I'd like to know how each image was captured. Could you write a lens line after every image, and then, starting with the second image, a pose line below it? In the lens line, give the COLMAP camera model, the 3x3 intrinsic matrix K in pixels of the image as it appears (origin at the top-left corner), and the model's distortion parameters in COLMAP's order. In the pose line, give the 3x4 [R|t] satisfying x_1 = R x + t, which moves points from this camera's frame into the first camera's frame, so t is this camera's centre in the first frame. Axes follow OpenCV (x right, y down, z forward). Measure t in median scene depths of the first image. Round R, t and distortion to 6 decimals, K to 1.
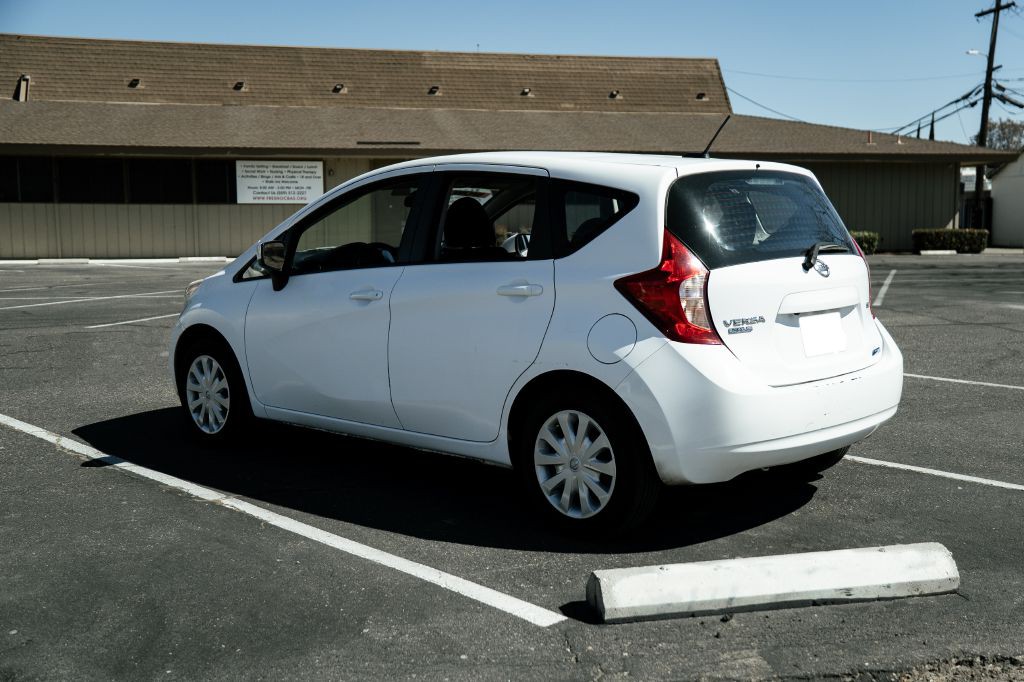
lens RADIAL K [[1253.8, 0, 531.4], [0, 1253.8, 341.0], [0, 0, 1]] dist [0.041993, 0.033334]
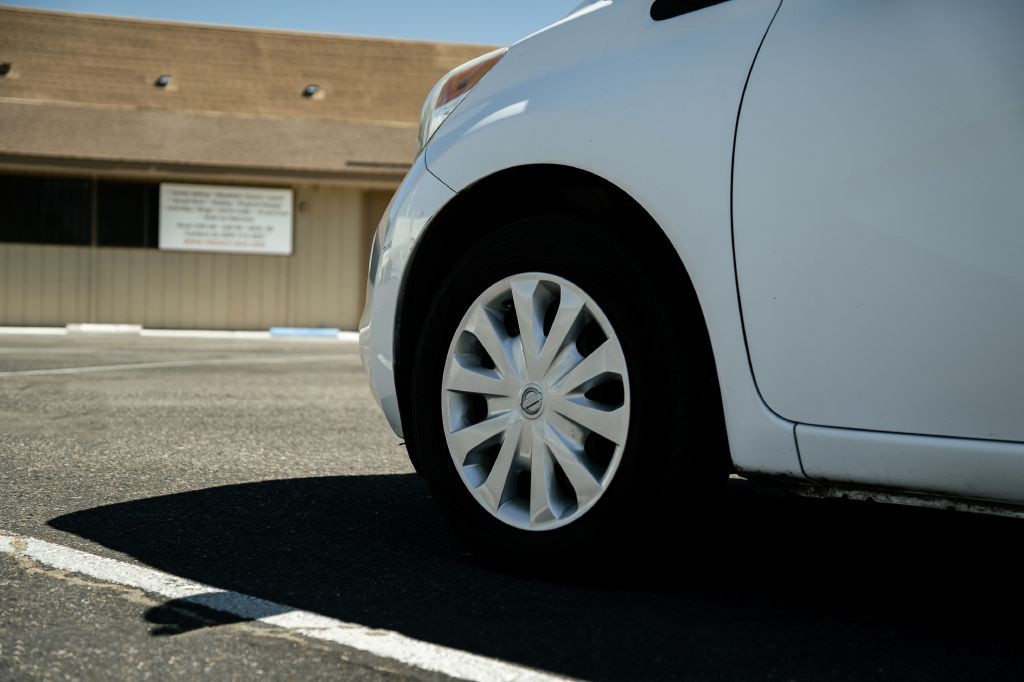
lens RADIAL K [[1640.6, 0, 512.0], [0, 1640.6, 341.0], [0, 0, 1]] dist [0.140785, 0.718927]
pose [[0.999442, 0.029274, 0.016067, -0.061514], [-0.027647, 0.995231, -0.093541, 0.015061], [-0.018729, 0.093045, 0.995486, 0.136664]]
